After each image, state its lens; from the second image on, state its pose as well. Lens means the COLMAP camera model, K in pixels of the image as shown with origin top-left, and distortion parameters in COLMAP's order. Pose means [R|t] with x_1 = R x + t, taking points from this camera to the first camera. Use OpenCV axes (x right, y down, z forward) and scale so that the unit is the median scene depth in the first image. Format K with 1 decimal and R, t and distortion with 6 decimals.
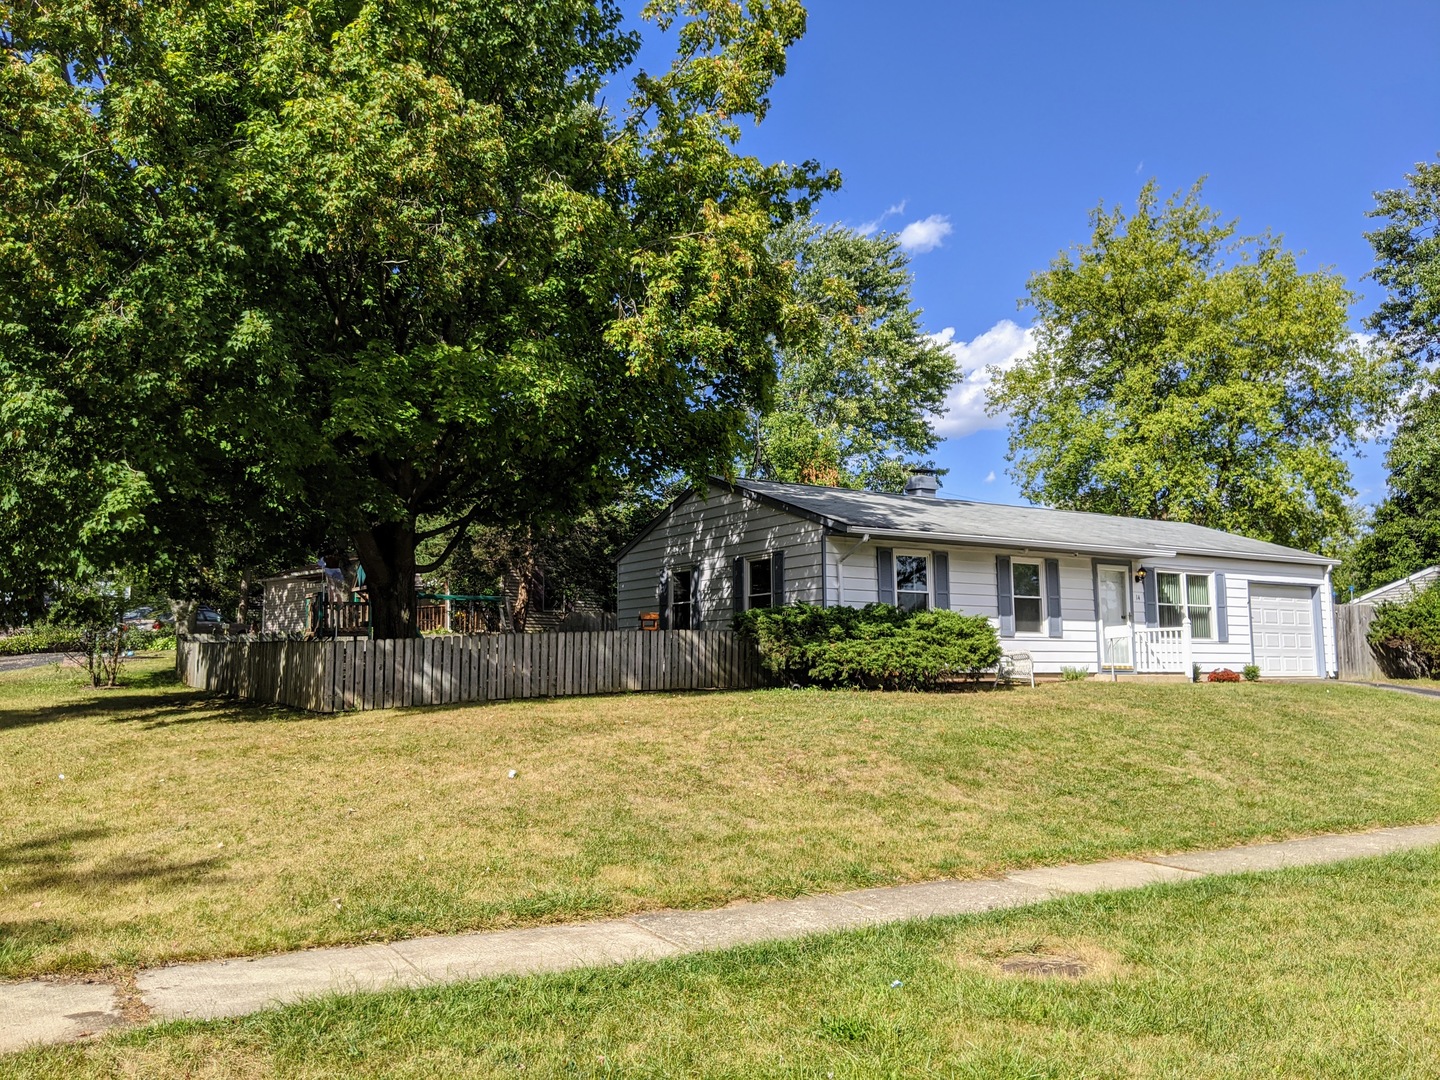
lens RADIAL K [[1161.2, 0, 720.0], [0, 1161.2, 540.0], [0, 0, 1]] dist [0.011379, -0.005277]
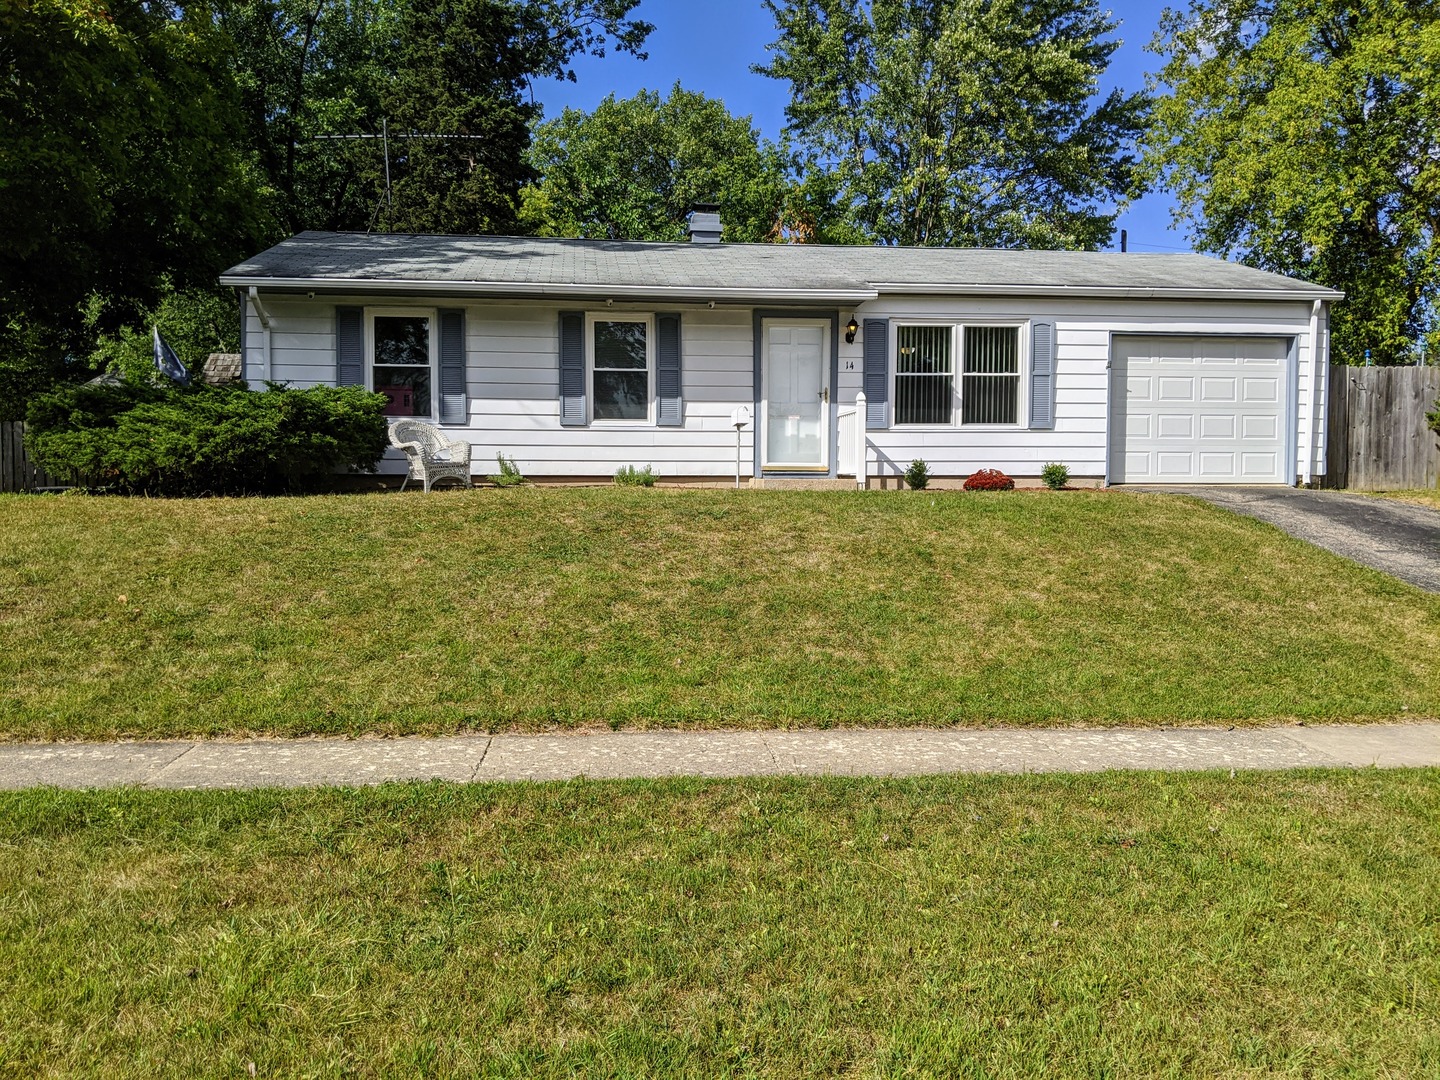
lens RADIAL K [[1148.7, 0, 740.0], [0, 1148.7, 538.0], [0, 0, 1]] dist [0.132407, -0.266559]
pose [[0.907291, 0.026255, -0.419682, 0.600639], [0.044482, 0.986456, 0.157876, 0.040719], [0.418143, -0.161908, 0.893836, 0.367737]]
